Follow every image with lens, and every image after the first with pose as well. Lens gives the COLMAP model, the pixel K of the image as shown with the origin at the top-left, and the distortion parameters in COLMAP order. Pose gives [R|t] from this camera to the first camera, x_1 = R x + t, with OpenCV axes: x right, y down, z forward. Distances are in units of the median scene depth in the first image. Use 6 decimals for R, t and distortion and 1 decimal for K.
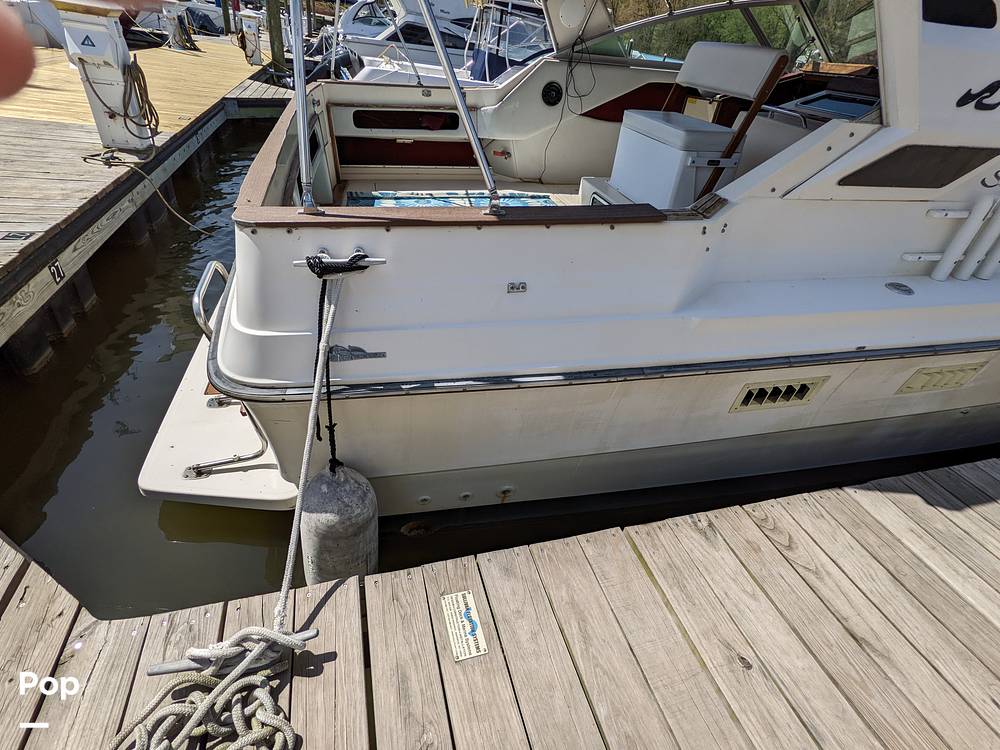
lens RADIAL K [[475.4, 0, 500.7], [0, 475.4, 378.9], [0, 0, 1]] dist [0.002159, -0.000075]
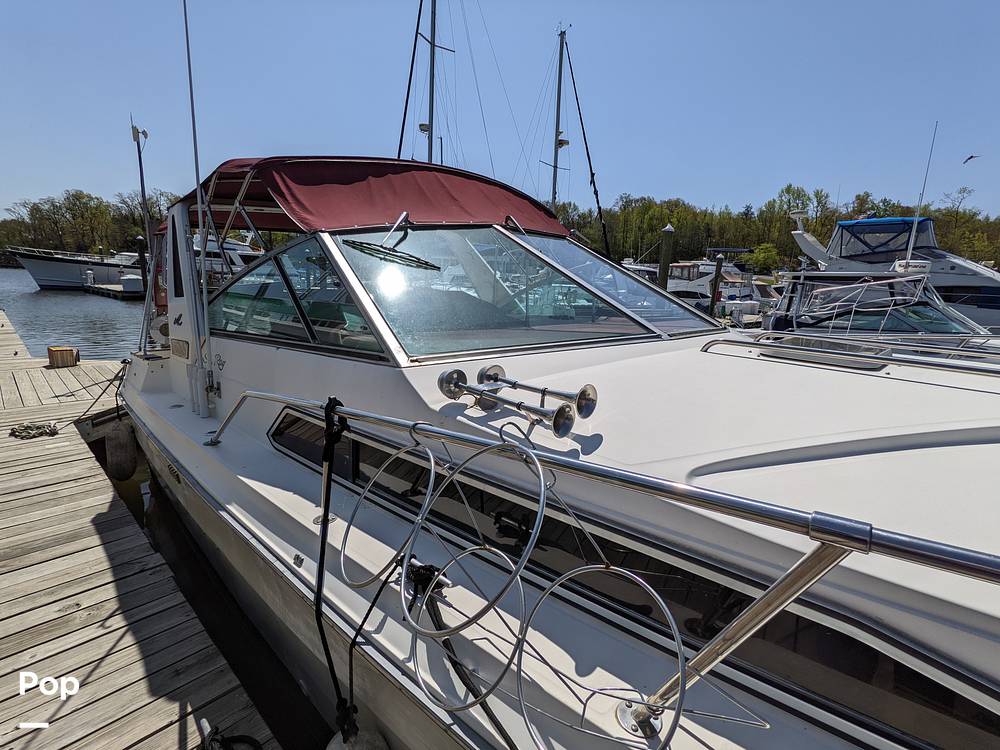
lens RADIAL K [[474.2, 0, 503.8], [0, 474.2, 379.7], [0, 0, 1]] dist [0.003123, -0.000177]
pose [[0.504486, 0.063354, -0.861093, 1.470143], [-0.469234, 0.857290, -0.211835, -0.230372], [0.724786, 0.510921, 0.462218, 0.477148]]
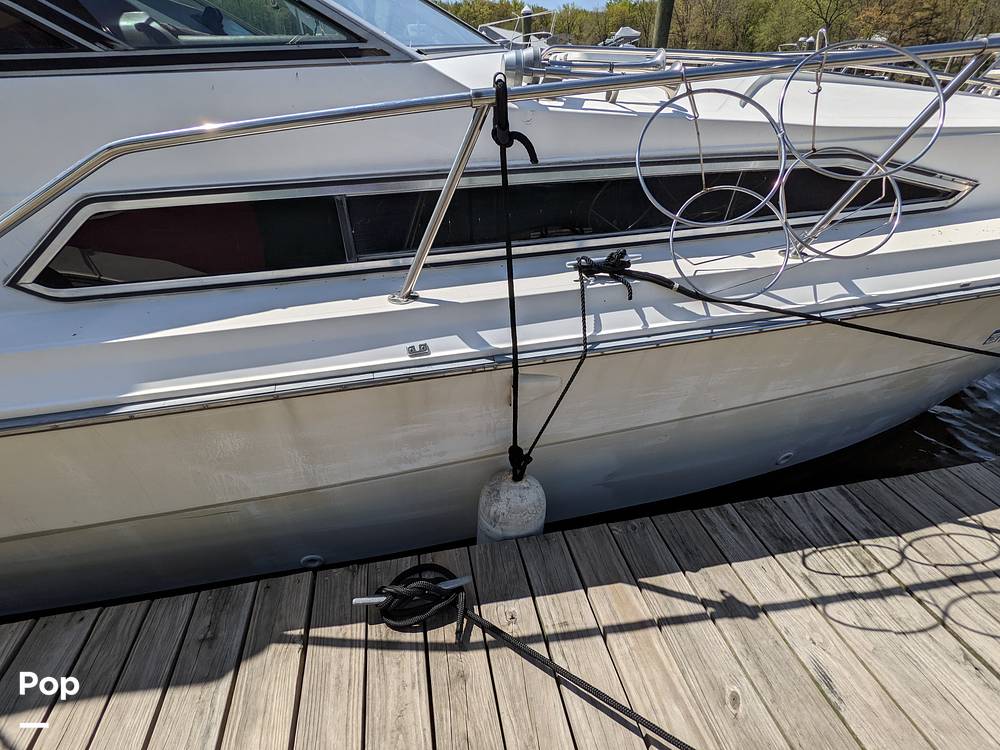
lens RADIAL K [[442.0, 0, 500.9], [0, 442.0, 378.0], [0, 0, 1]] dist [0.000687, -0.000361]
pose [[0.988177, -0.057941, -0.141949, 1.129414], [0.048649, 0.996493, -0.068079, -0.058373], [0.145396, 0.060368, 0.987530, 0.339138]]
